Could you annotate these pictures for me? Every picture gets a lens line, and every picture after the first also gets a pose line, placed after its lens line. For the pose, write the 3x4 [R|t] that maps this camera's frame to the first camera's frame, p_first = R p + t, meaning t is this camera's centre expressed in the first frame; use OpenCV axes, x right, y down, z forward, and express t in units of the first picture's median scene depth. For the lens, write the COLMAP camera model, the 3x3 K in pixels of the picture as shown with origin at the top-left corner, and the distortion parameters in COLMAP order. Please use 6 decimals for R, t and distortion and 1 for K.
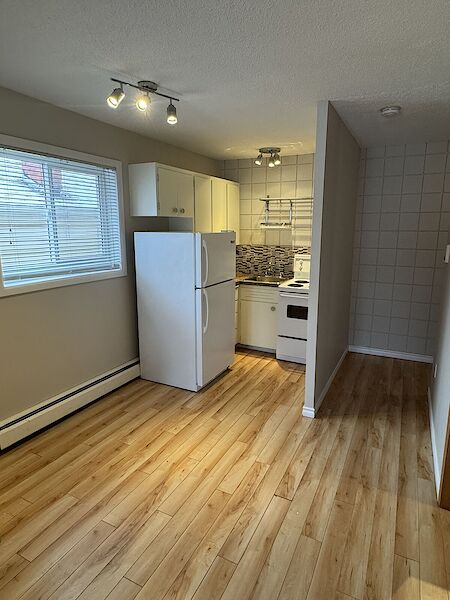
lens RADIAL K [[365.1, 0, 225.7], [0, 365.1, 299.3], [0, 0, 1]] dist [-0.001324, 0.000561]
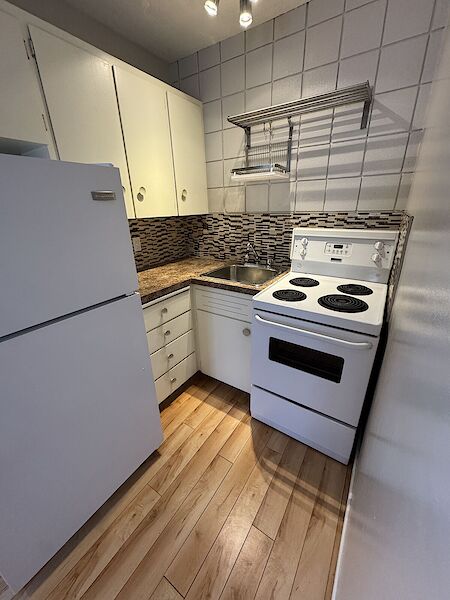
lens RADIAL K [[238.4, 0, 224.3], [0, 238.4, 299.1], [0, 0, 1]] dist [0.002705, -0.000040]
pose [[0.992209, 0.014446, -0.123742, 0.132696], [0.006842, 0.985437, 0.169904, -0.079367], [0.124394, -0.169427, 0.977661, 0.622162]]
